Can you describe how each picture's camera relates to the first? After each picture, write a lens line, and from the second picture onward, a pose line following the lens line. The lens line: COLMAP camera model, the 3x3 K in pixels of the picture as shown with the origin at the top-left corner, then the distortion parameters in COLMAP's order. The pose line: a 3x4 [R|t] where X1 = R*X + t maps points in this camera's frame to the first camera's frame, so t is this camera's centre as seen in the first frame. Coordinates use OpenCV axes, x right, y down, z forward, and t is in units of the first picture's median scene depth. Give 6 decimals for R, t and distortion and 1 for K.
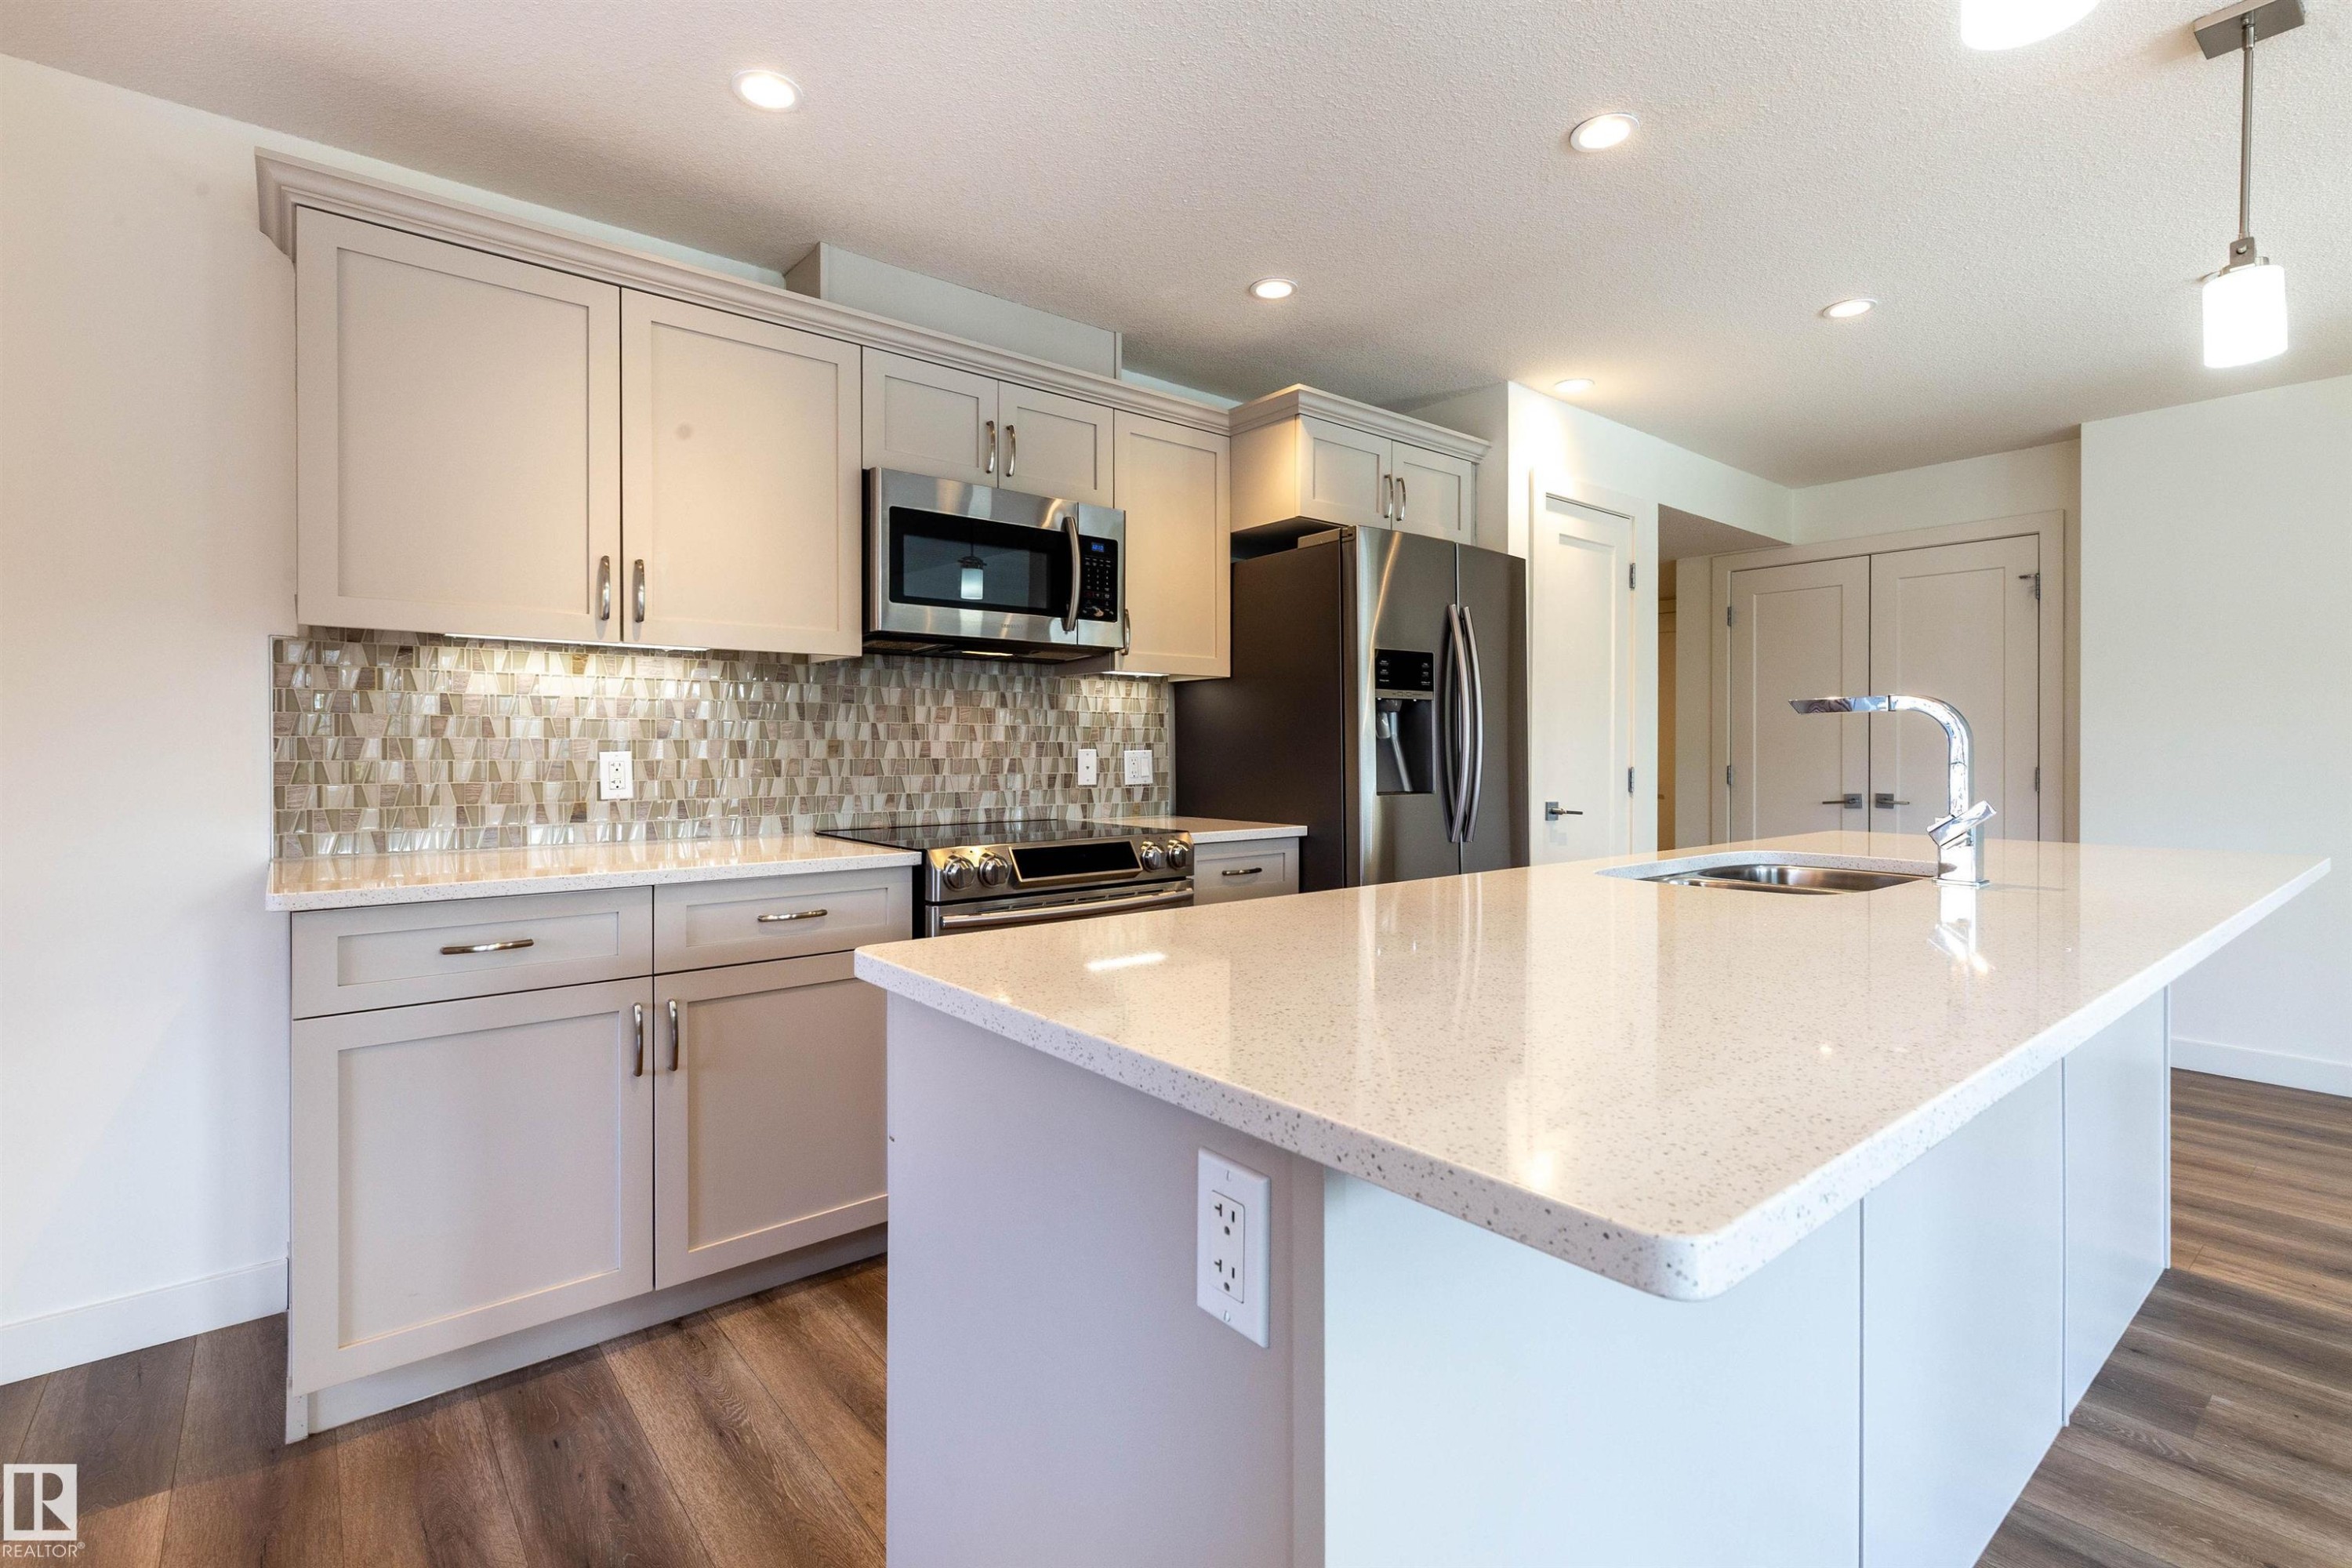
lens RADIAL K [[1072.5, 0, 1178.8], [0, 1072.5, 755.1], [0, 0, 1]] dist [0.004461, 0.000223]
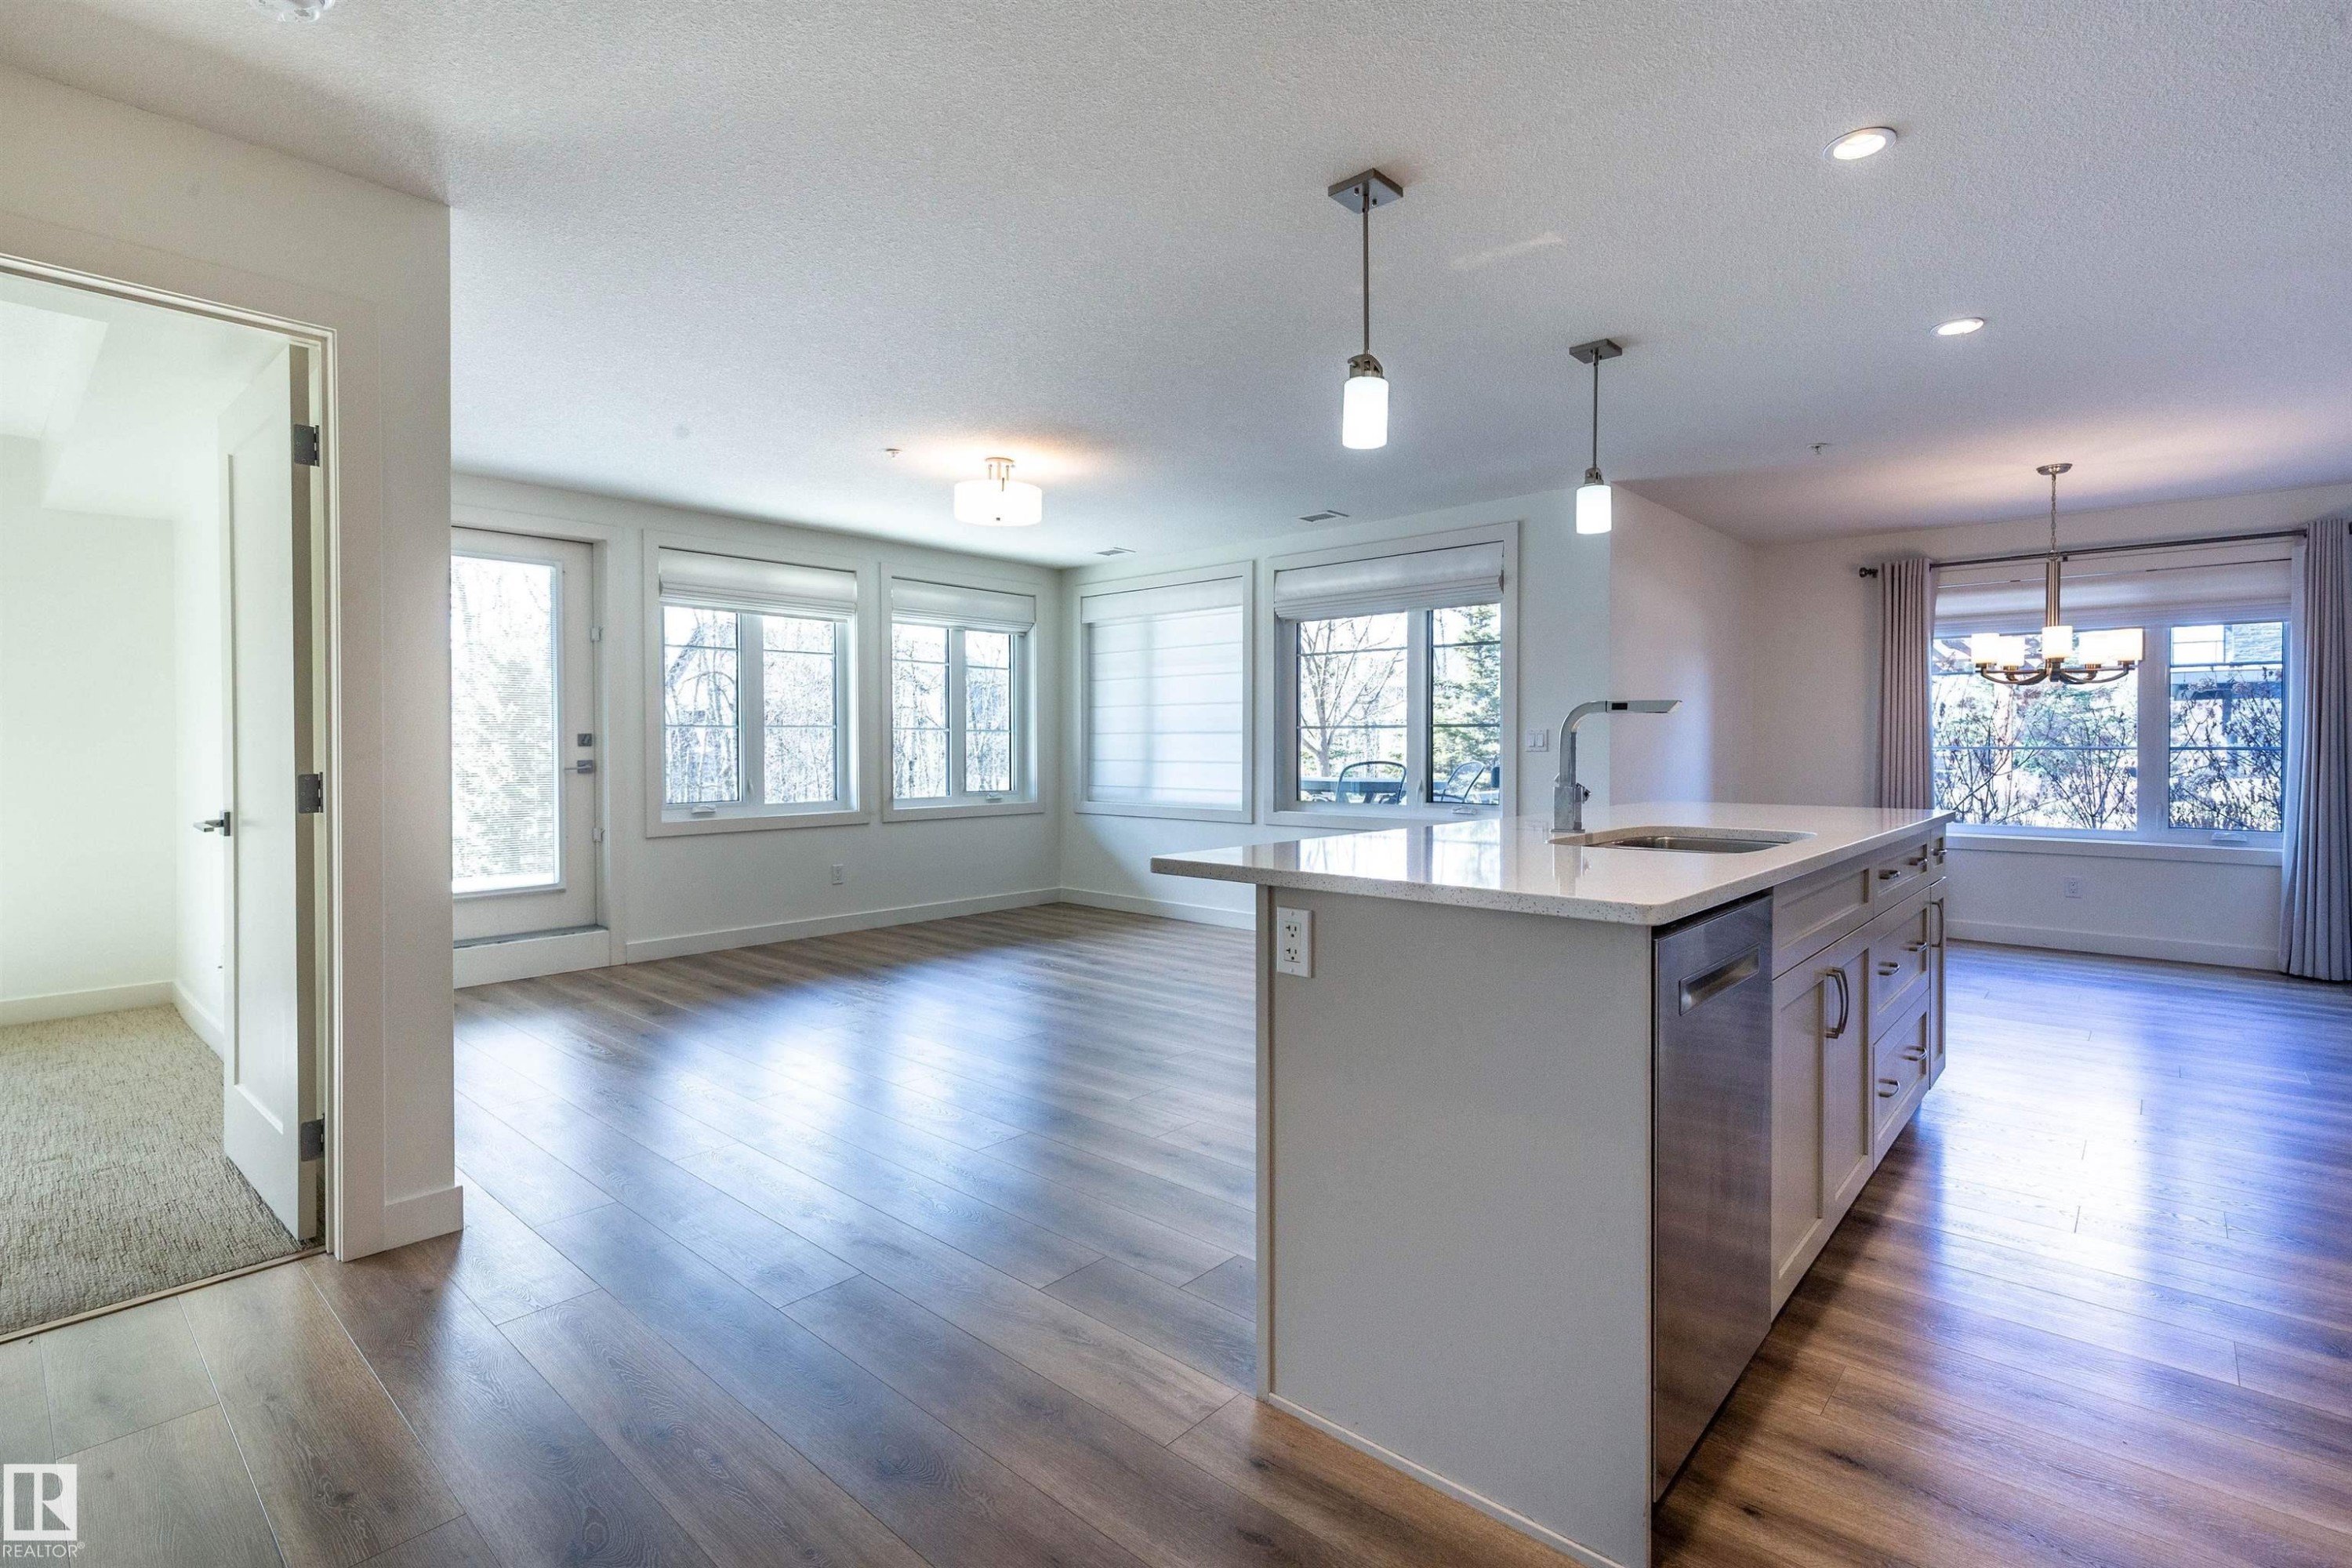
lens RADIAL K [[1096.2, 0, 1191.5], [0, 1096.2, 736.2], [0, 0, 1]] dist [-0.000633, -0.000386]
pose [[-0.987480, -0.001952, -0.157735, 0.882717], [-0.001617, 0.999996, -0.002254, -0.005421], [0.157739, -0.001971, -0.987479, 1.428901]]
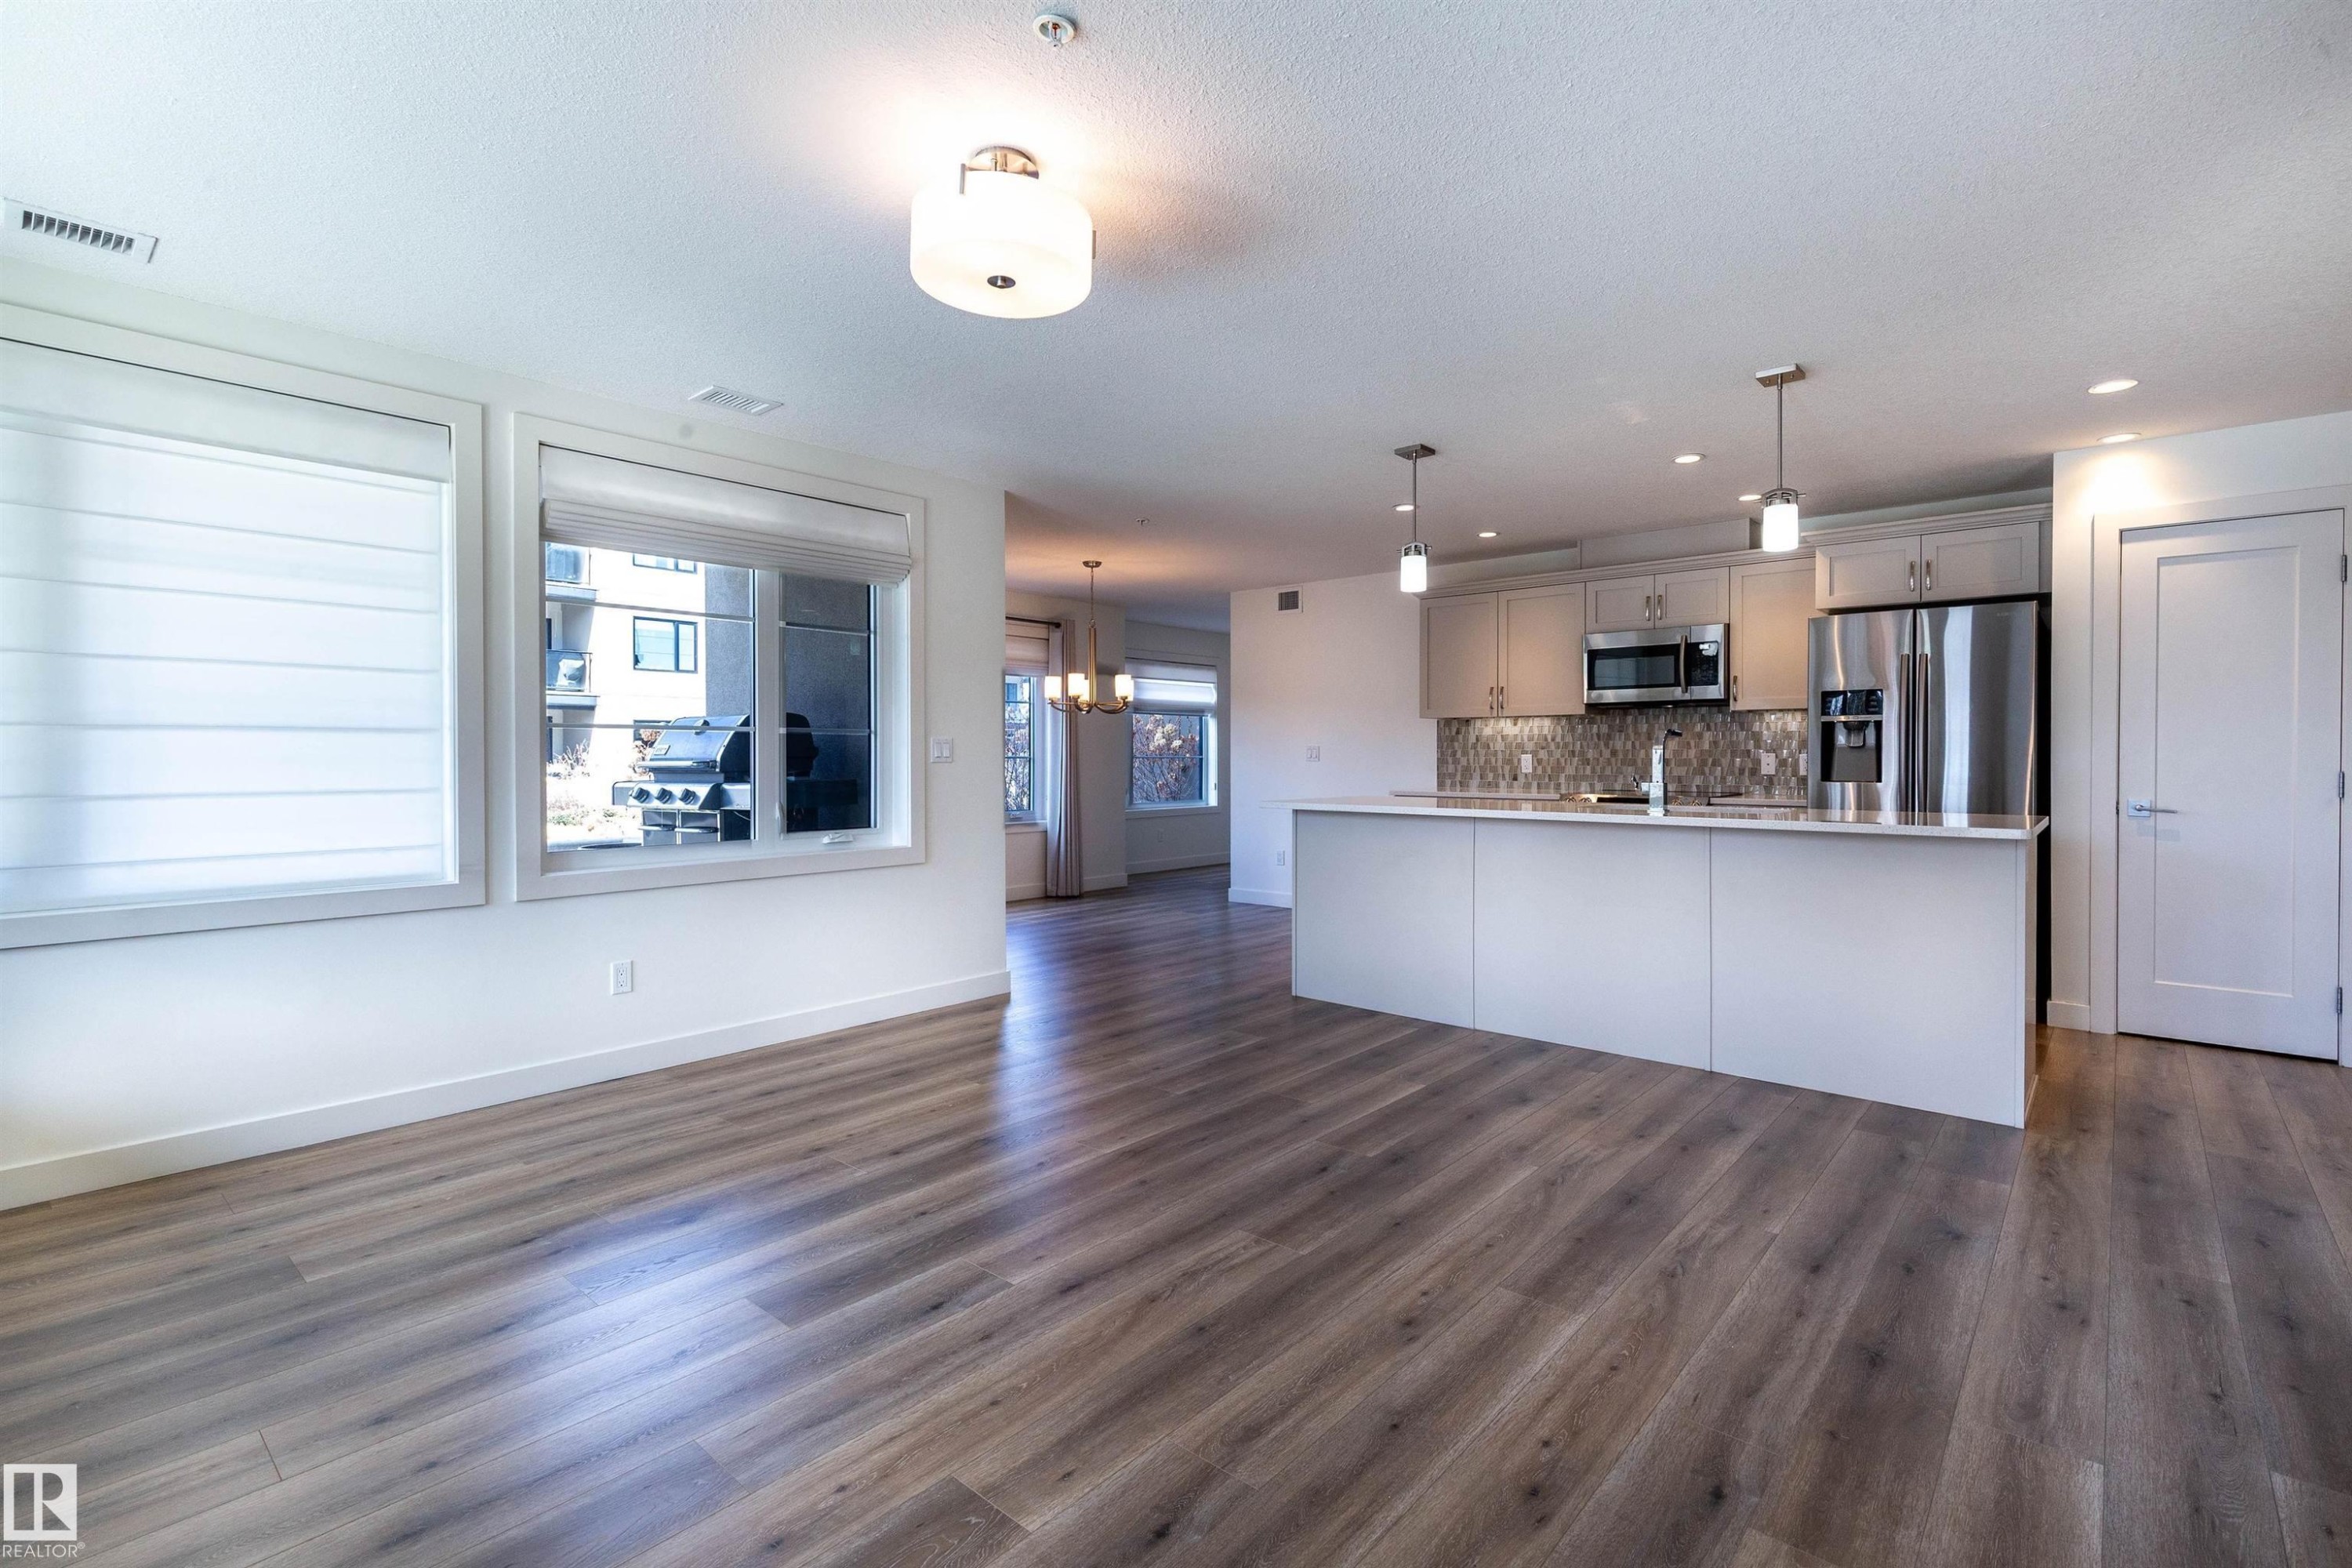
lens RADIAL K [[1063.1, 0, 1176.8], [0, 1063.1, 766.4], [0, 0, 1]] dist [0.000763, 0.000061]
pose [[0.159734, 0.010260, -0.987107, 1.674039], [-0.005162, 0.999941, 0.009558, 0.004432], [0.987147, 0.003568, 0.159778, -0.228568]]
